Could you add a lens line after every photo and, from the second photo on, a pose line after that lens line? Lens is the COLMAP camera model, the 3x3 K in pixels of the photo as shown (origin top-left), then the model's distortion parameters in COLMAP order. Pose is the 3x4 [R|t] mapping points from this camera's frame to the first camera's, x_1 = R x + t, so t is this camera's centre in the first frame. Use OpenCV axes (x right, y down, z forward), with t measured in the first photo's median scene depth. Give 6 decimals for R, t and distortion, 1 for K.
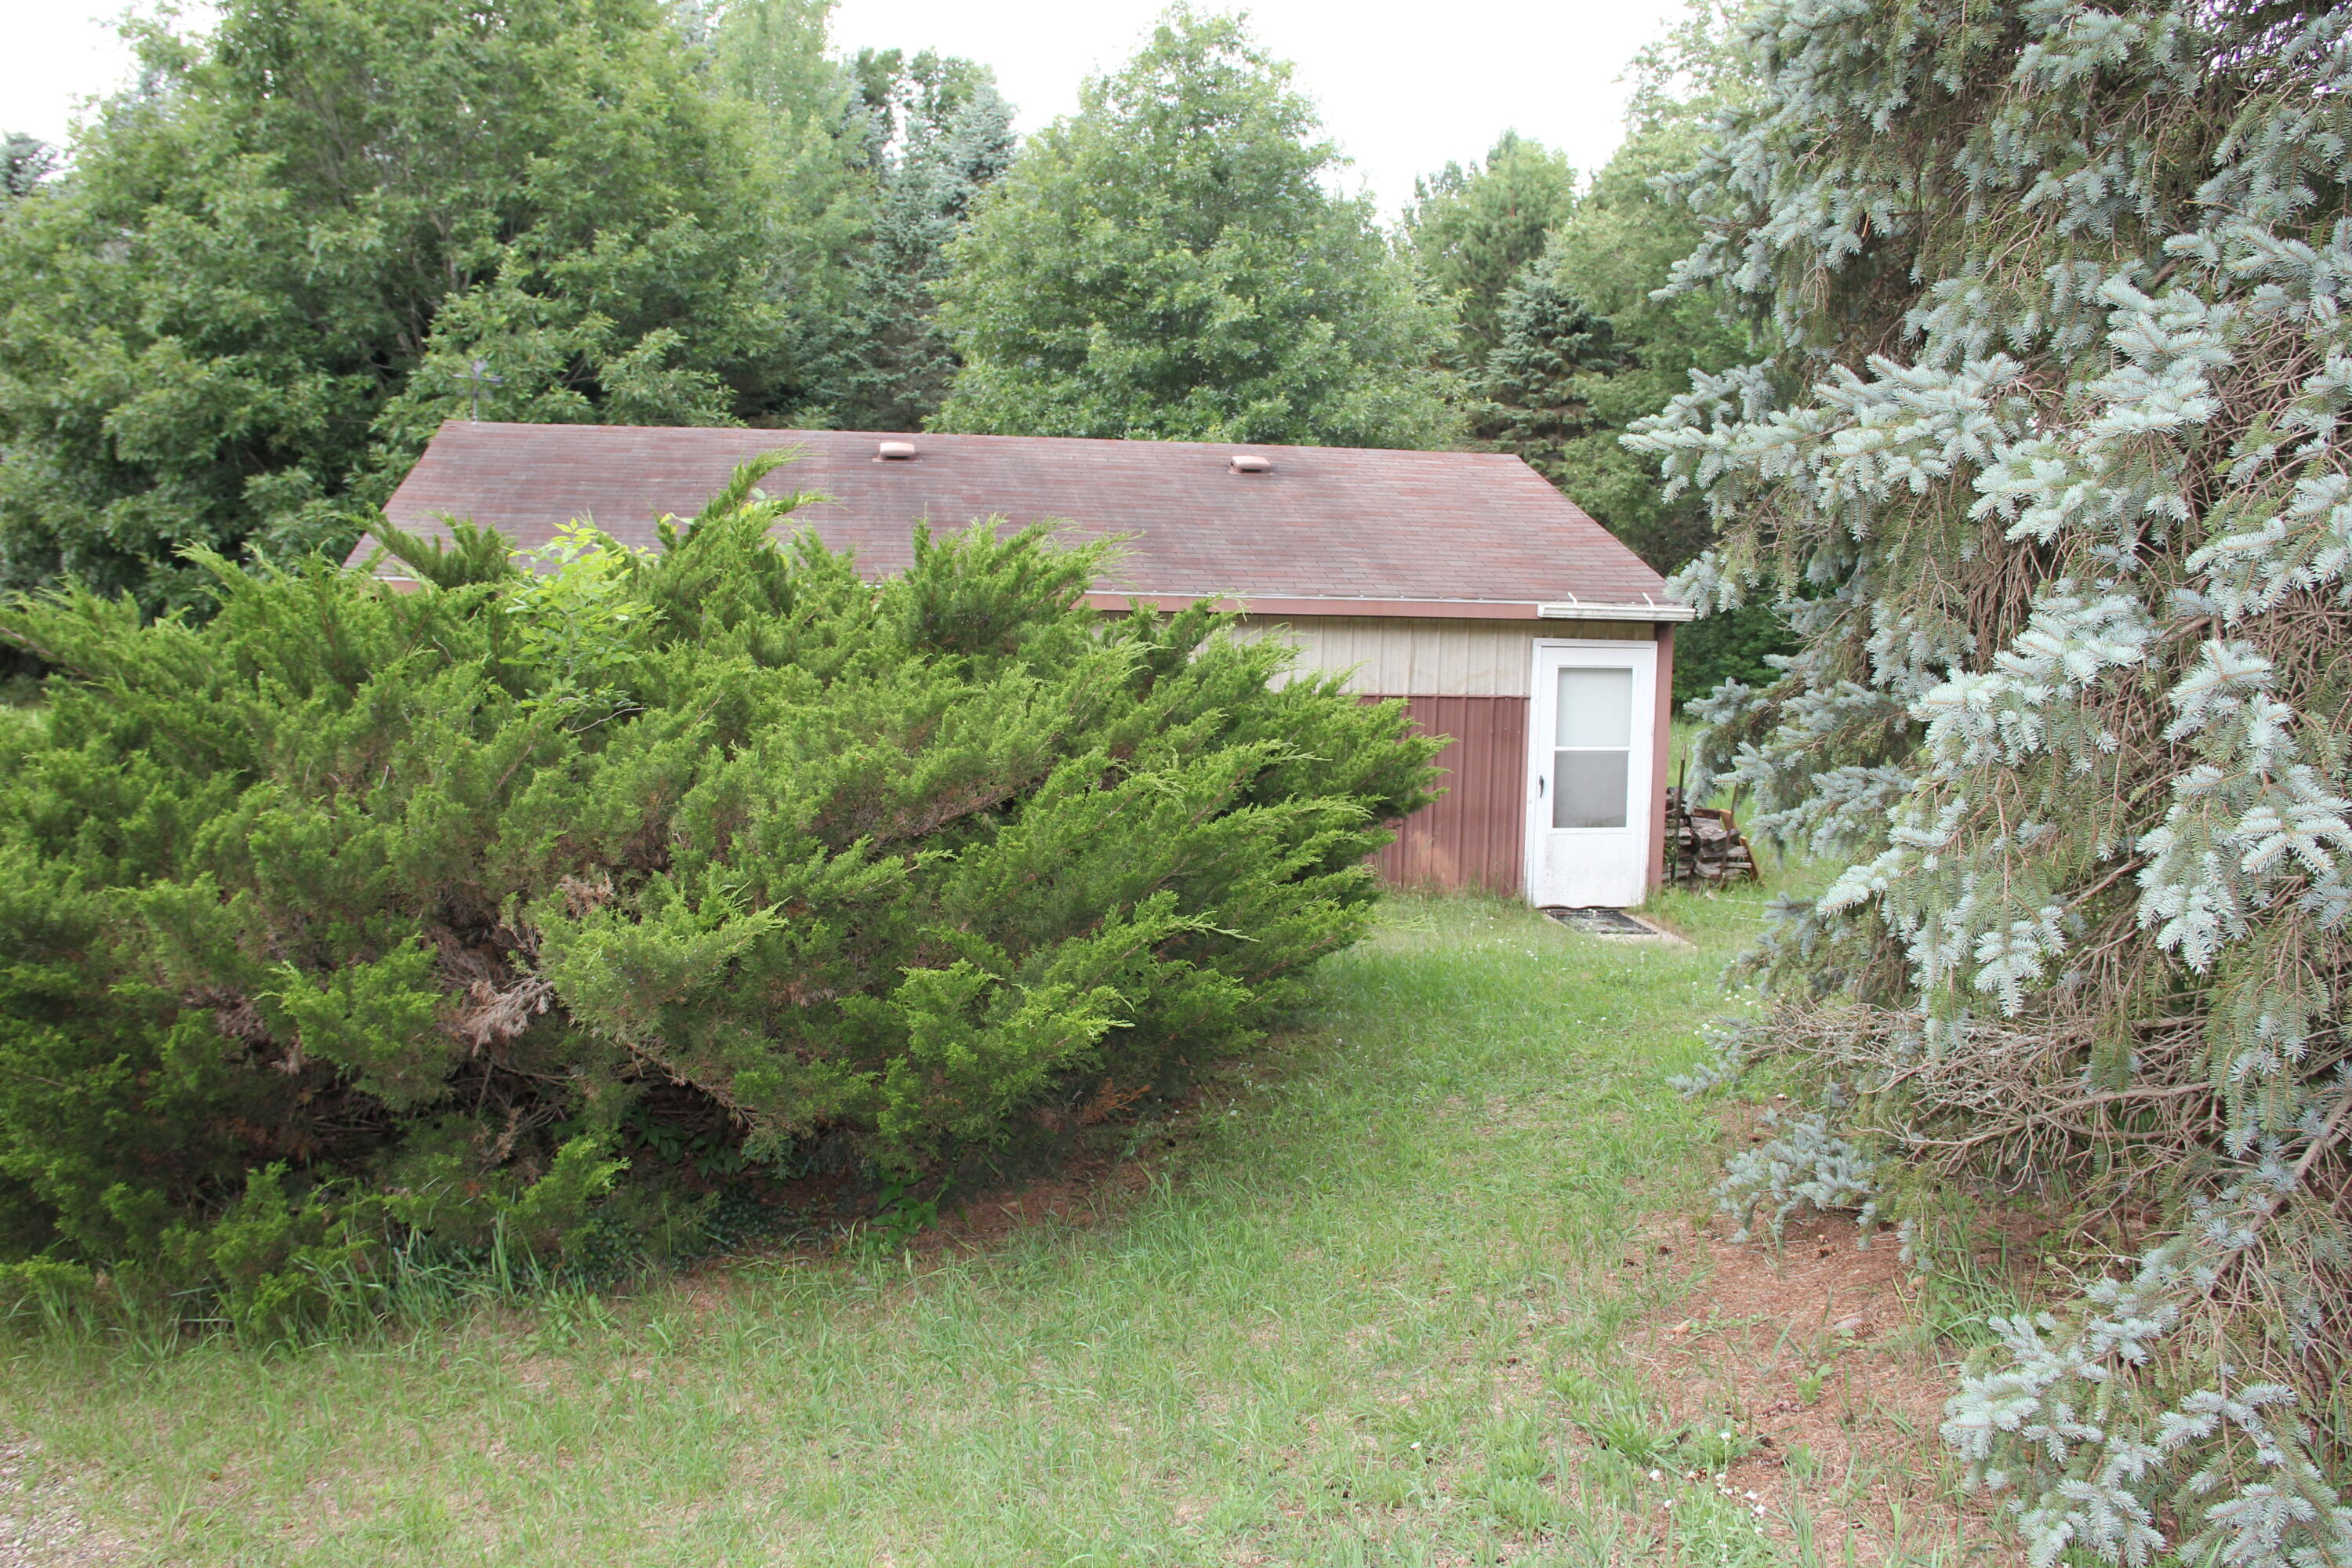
lens RADIAL K [[1945.1, 0, 1178.6], [0, 1945.1, 777.9], [0, 0, 1]] dist [-0.099316, 0.020063]
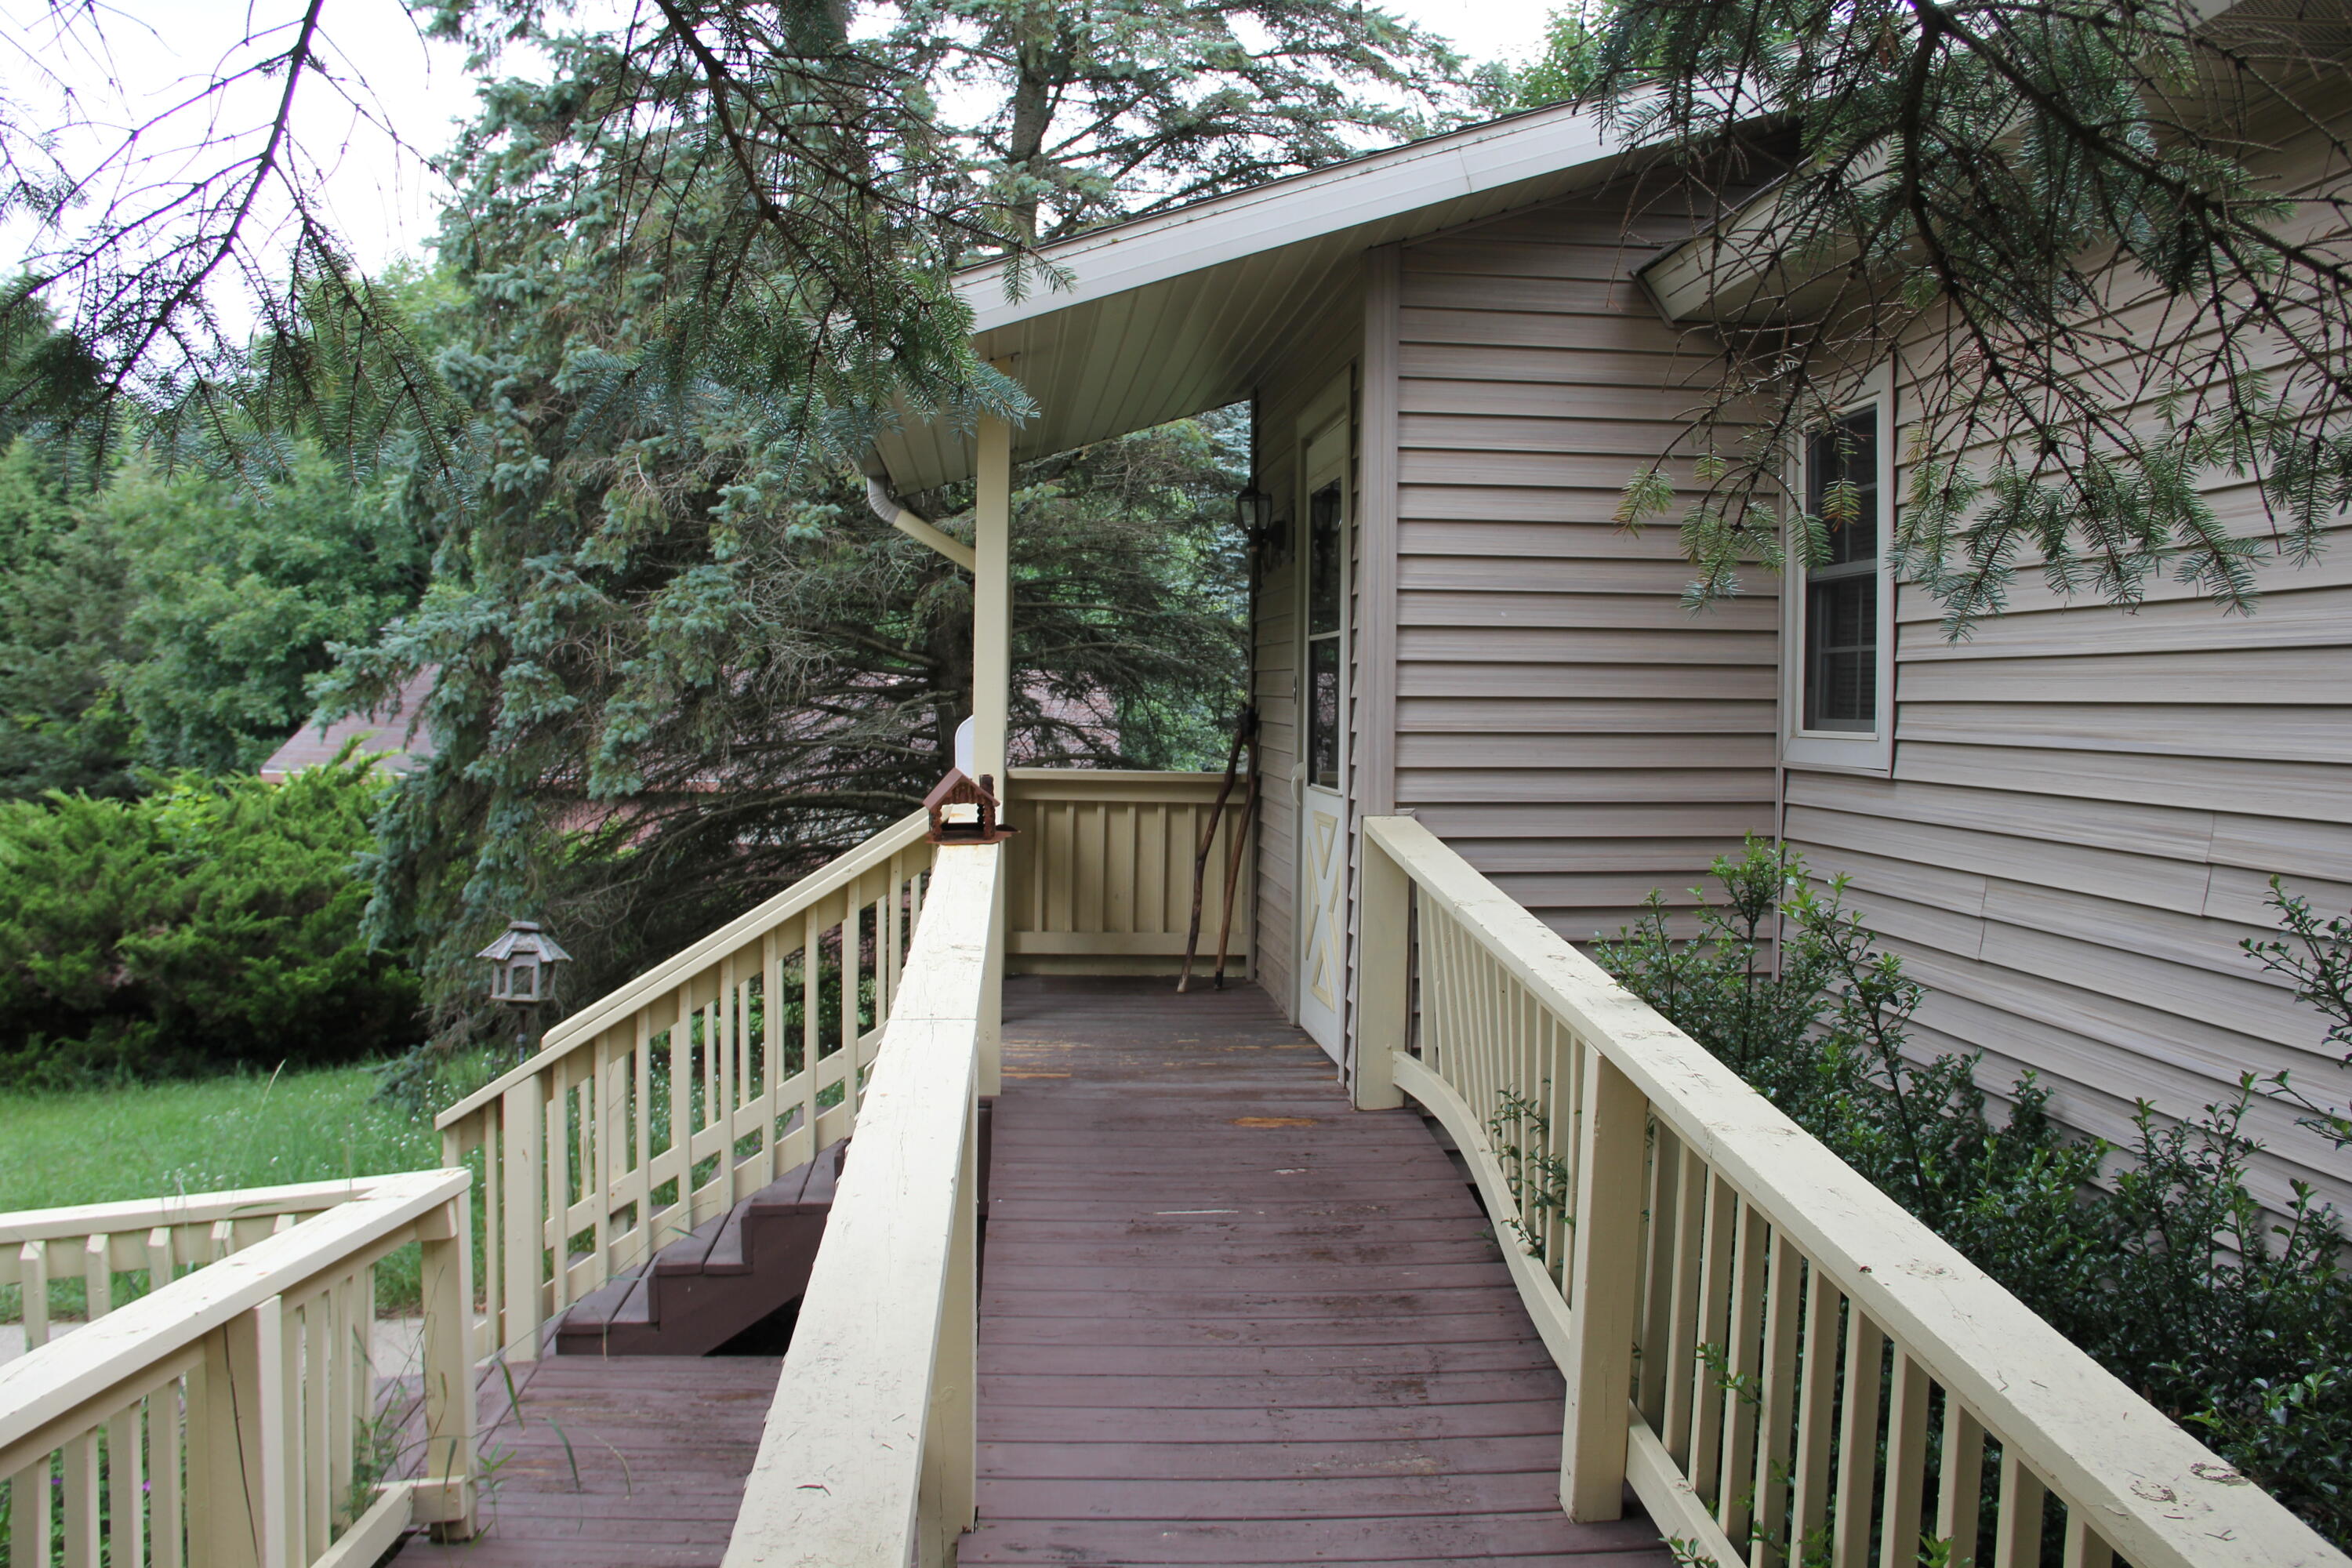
lens RADIAL K [[1945.1, 0, 1176.0], [0, 1945.1, 787.6], [0, 0, 1]] dist [-0.099316, 0.020063]
pose [[0.994013, -0.003799, -0.109197, 0.280715], [-0.002730, 0.998220, -0.059582, 0.003778], [0.109229, 0.059523, 0.992233, -0.290811]]
